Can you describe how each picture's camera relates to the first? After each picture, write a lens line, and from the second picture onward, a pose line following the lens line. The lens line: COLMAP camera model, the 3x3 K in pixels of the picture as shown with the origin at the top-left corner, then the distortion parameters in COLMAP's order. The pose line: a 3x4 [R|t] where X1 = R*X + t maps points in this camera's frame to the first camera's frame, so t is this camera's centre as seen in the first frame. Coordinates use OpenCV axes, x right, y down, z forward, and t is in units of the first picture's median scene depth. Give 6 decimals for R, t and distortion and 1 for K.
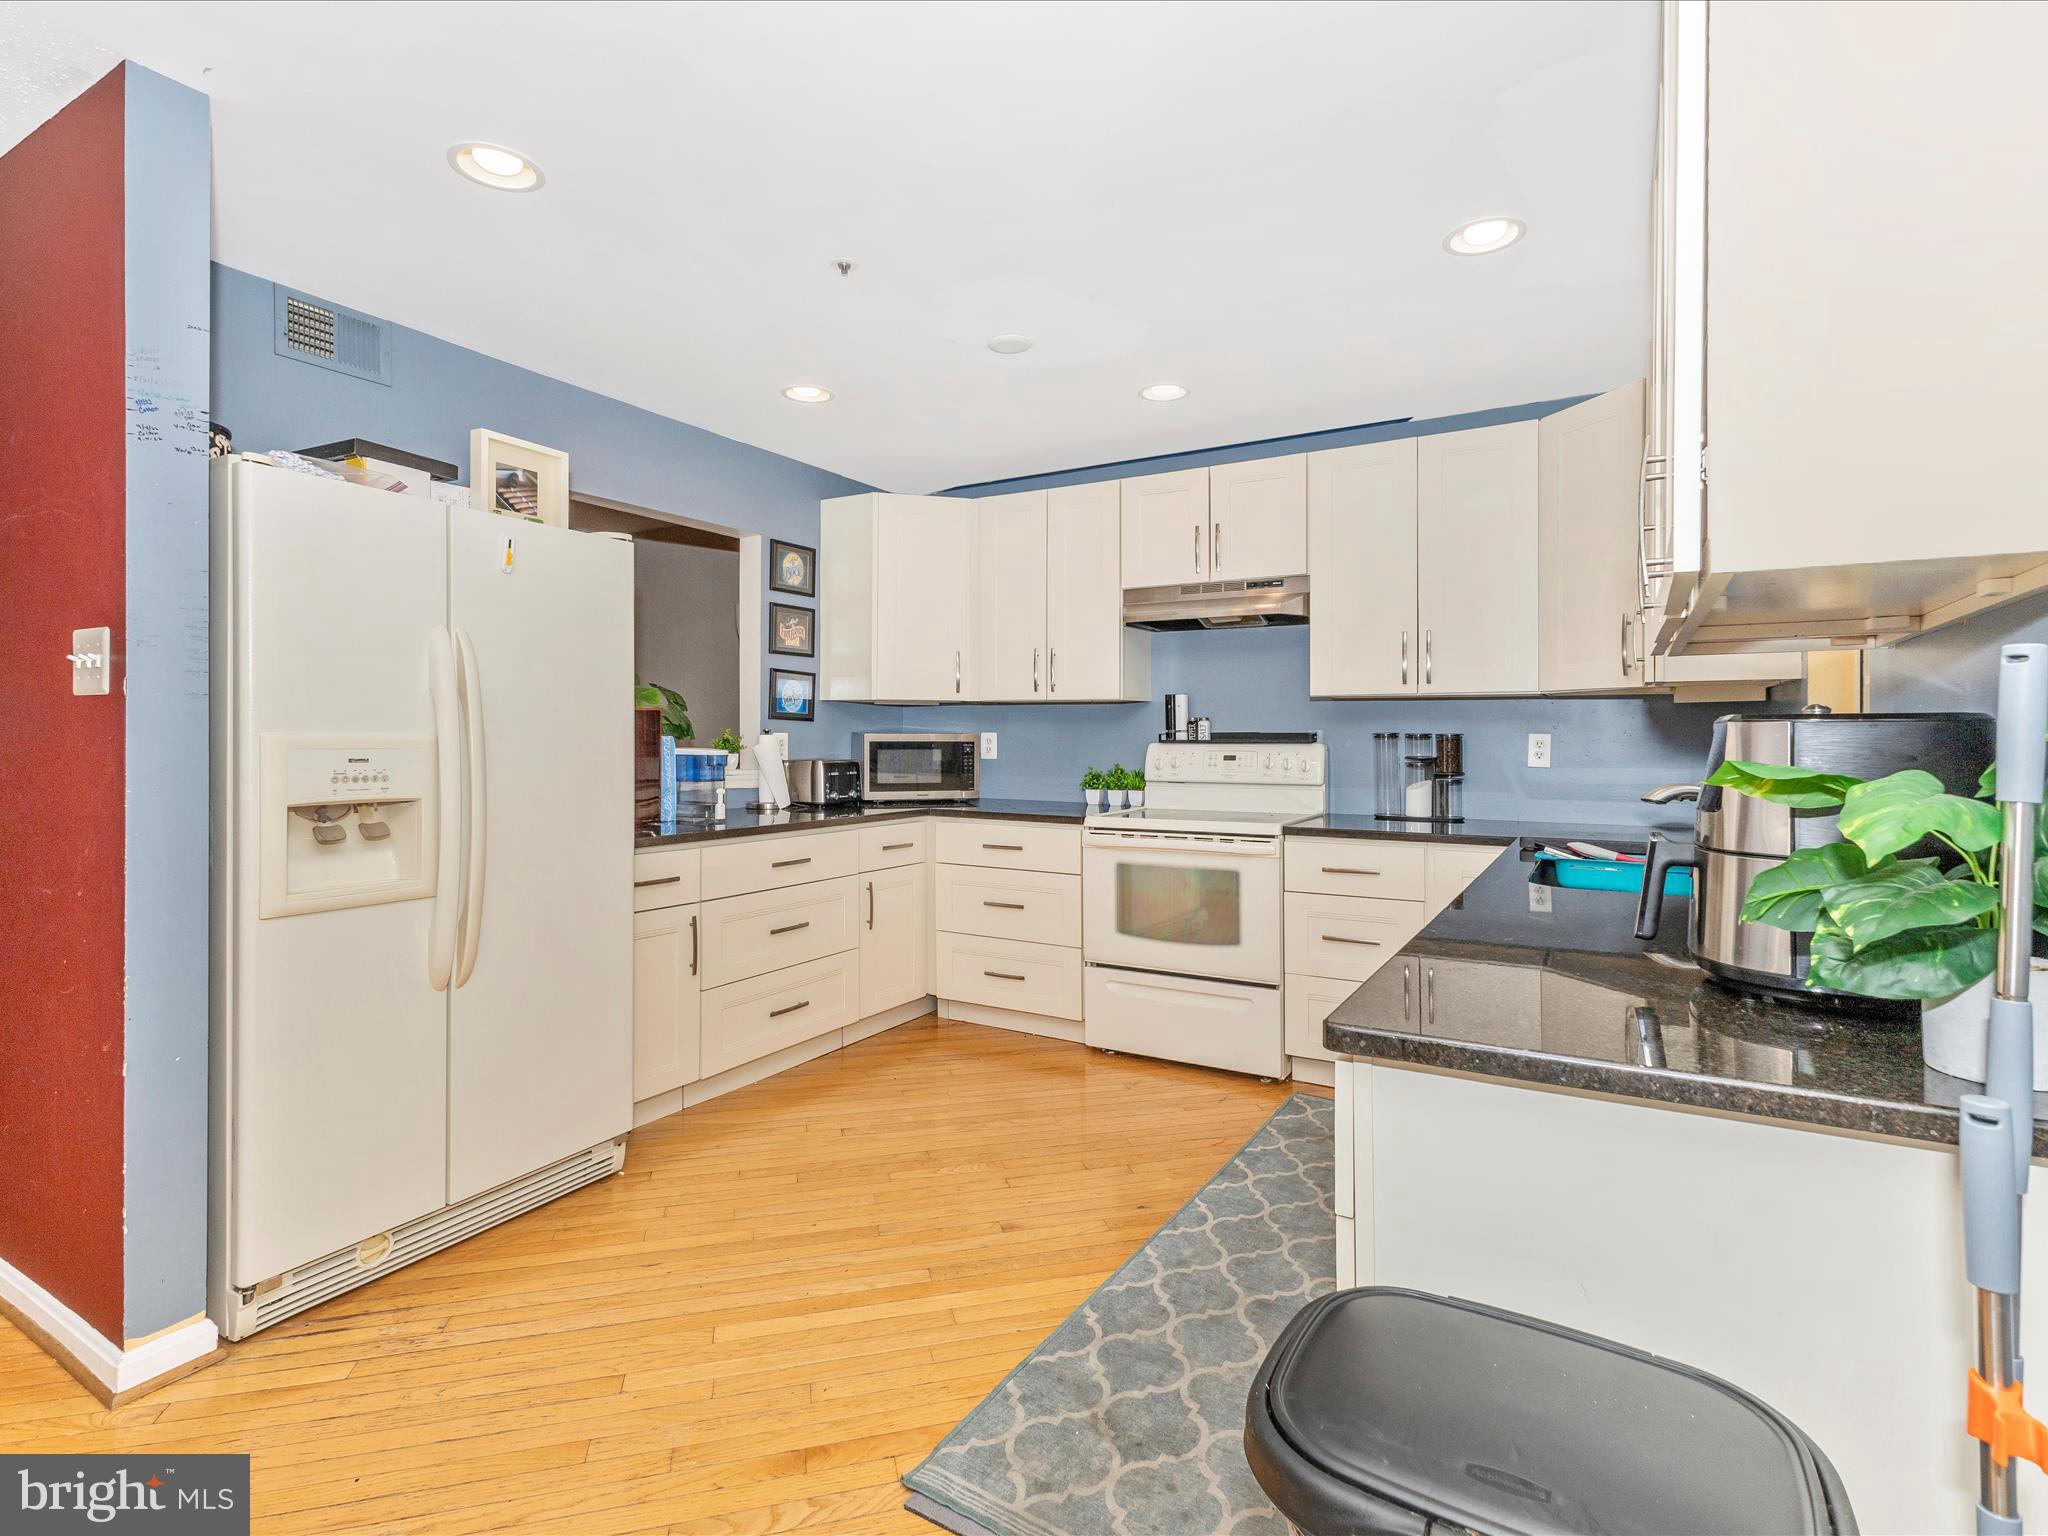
lens RADIAL K [[974.7, 0, 1027.2], [0, 974.7, 733.4], [0, 0, 1]] dist [-0.000234, -0.000388]
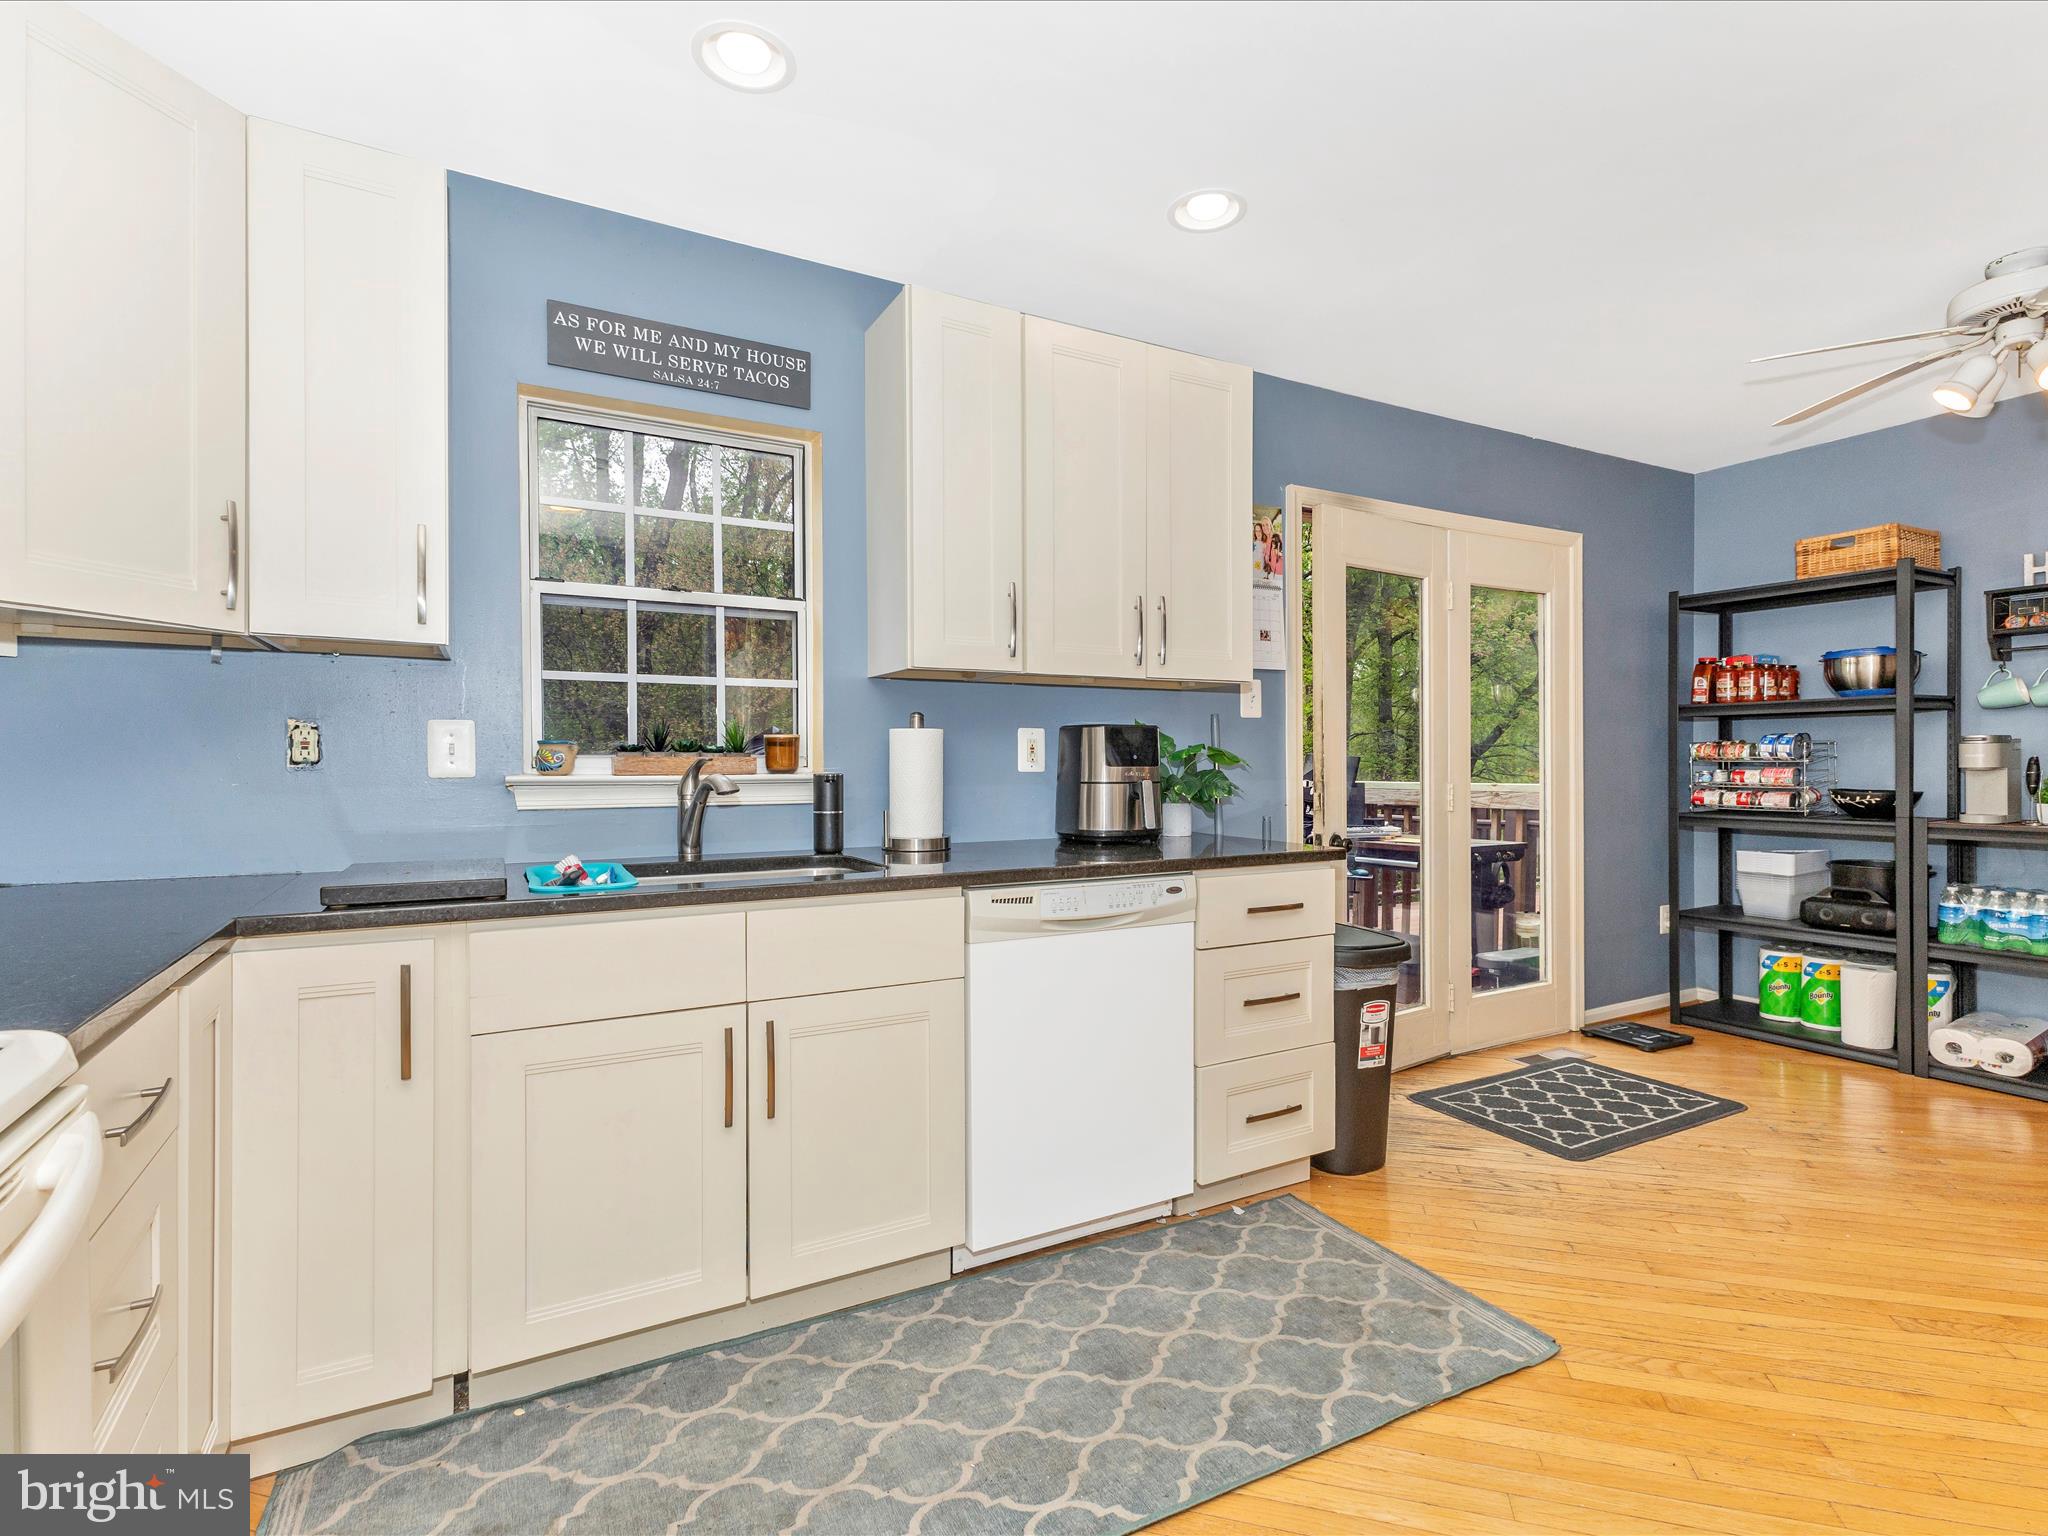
lens RADIAL K [[986.7, 0, 1039.1], [0, 986.7, 769.8], [0, 0, 1]] dist [0.003307, 0.000357]
pose [[-0.867681, -0.006000, 0.497086, -0.068069], [-0.002861, 0.999971, 0.007076, 0.021322], [-0.497114, 0.004717, -0.867672, 0.931031]]
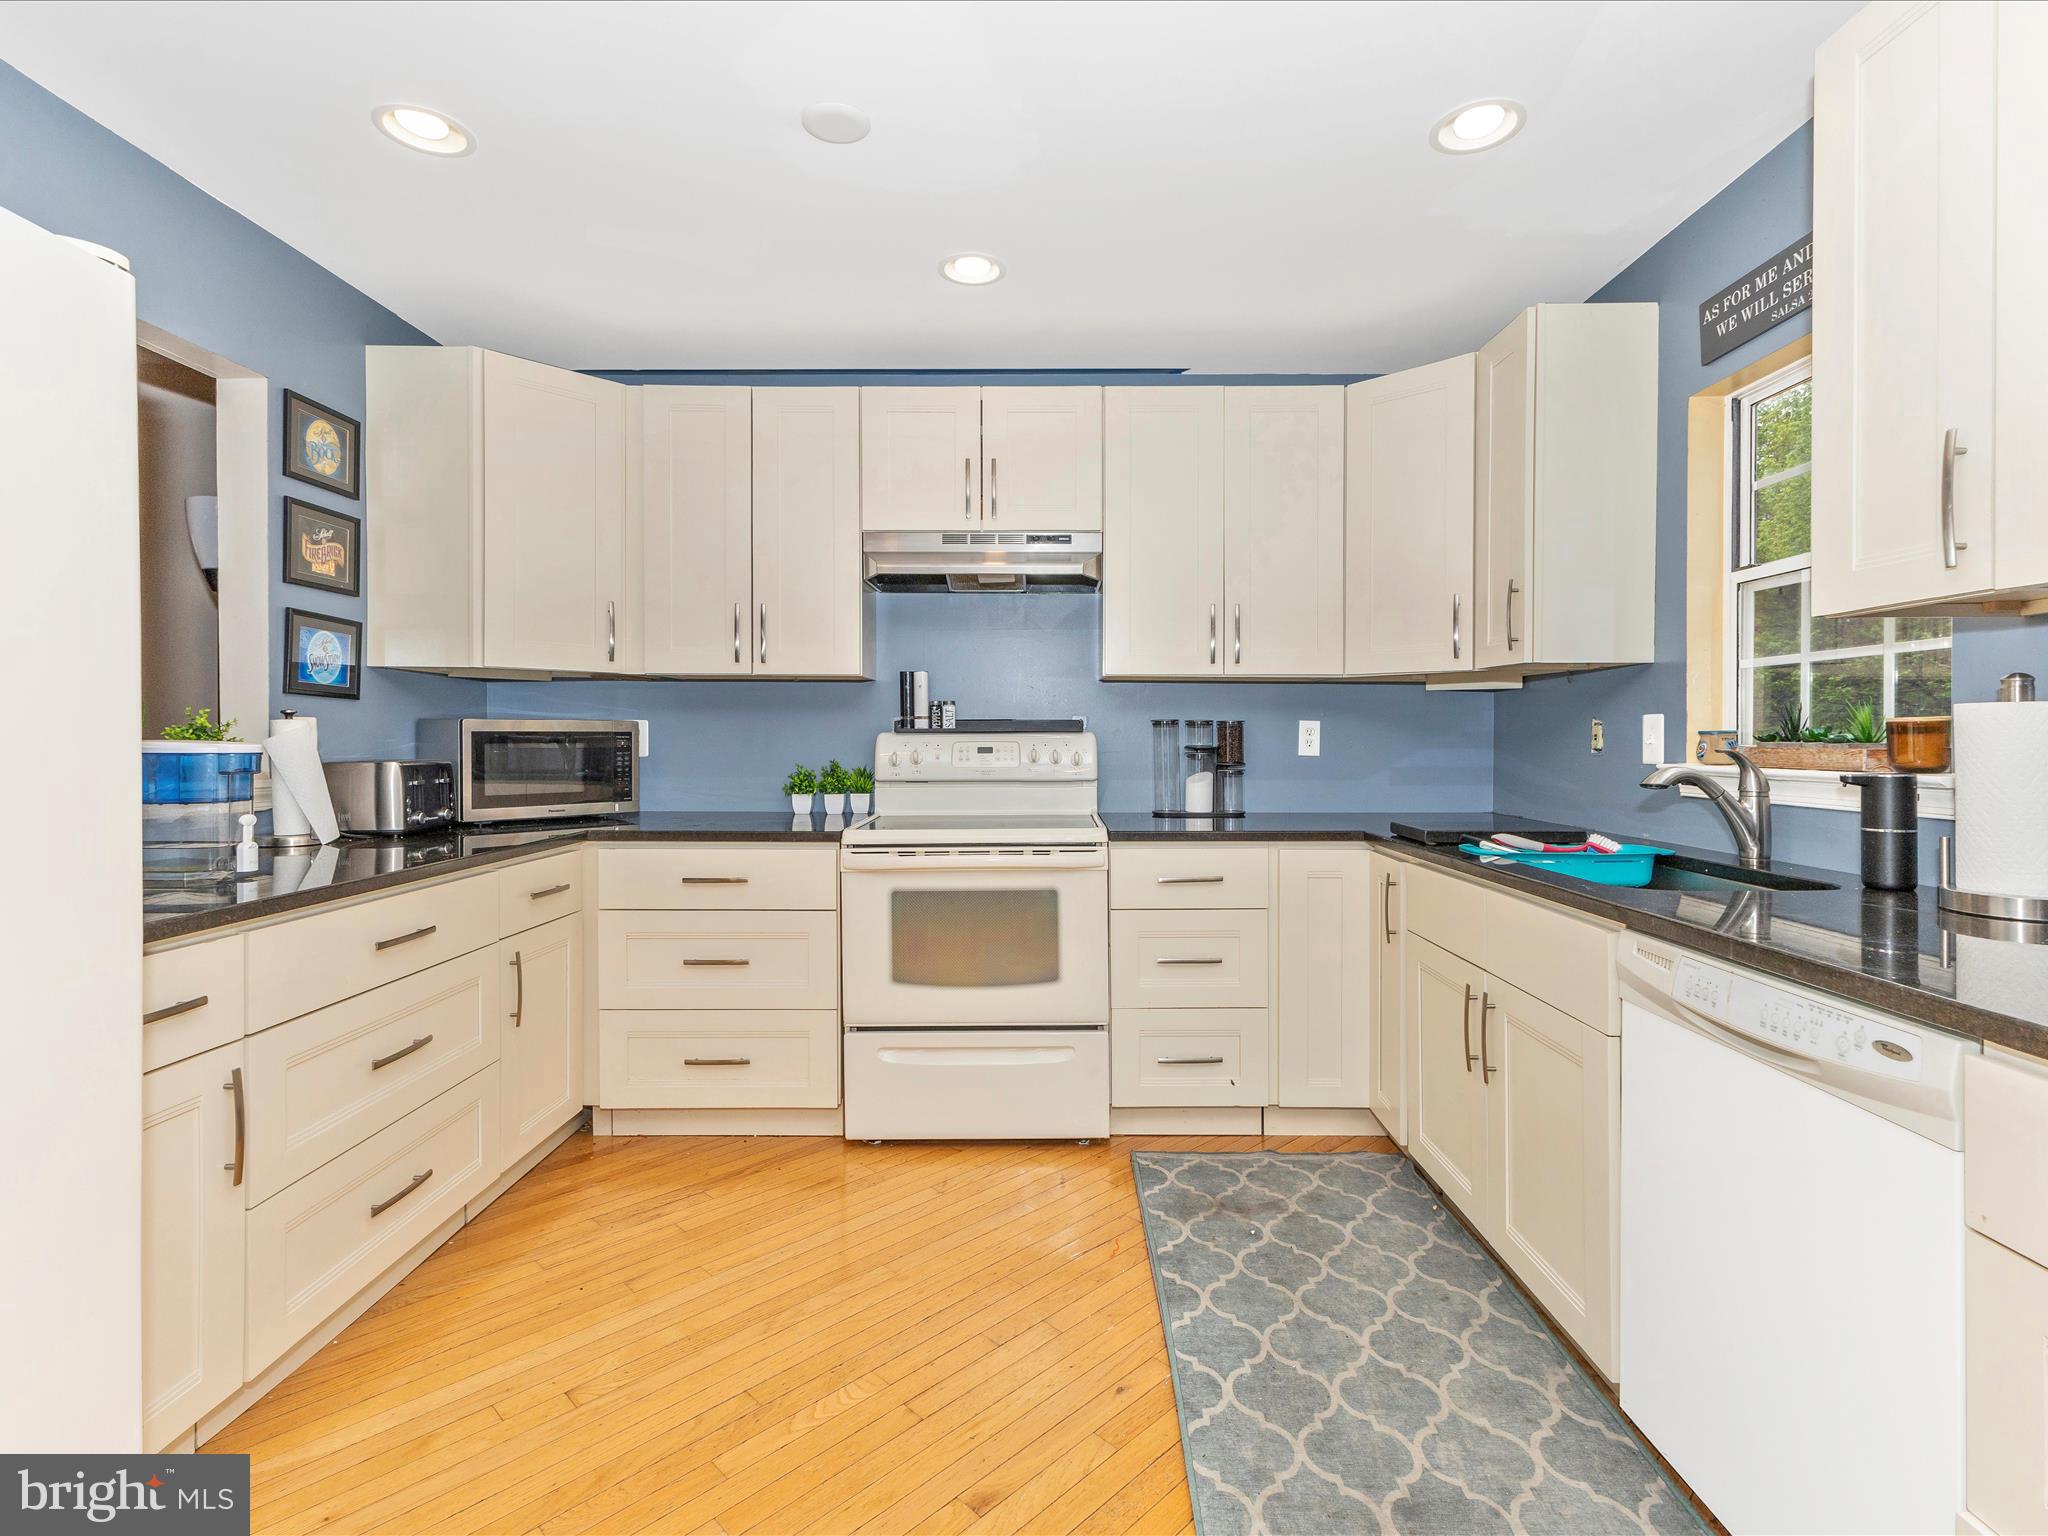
lens RADIAL K [[993.3, 0, 1020.6], [0, 993.3, 739.5], [0, 0, 1]] dist [0.007550, 0.000622]
pose [[0.867650, -0.005450, 0.497145, -0.187230], [0.001501, 0.999964, 0.008343, 0.009288], [-0.497173, -0.006492, 0.867627, 0.264978]]
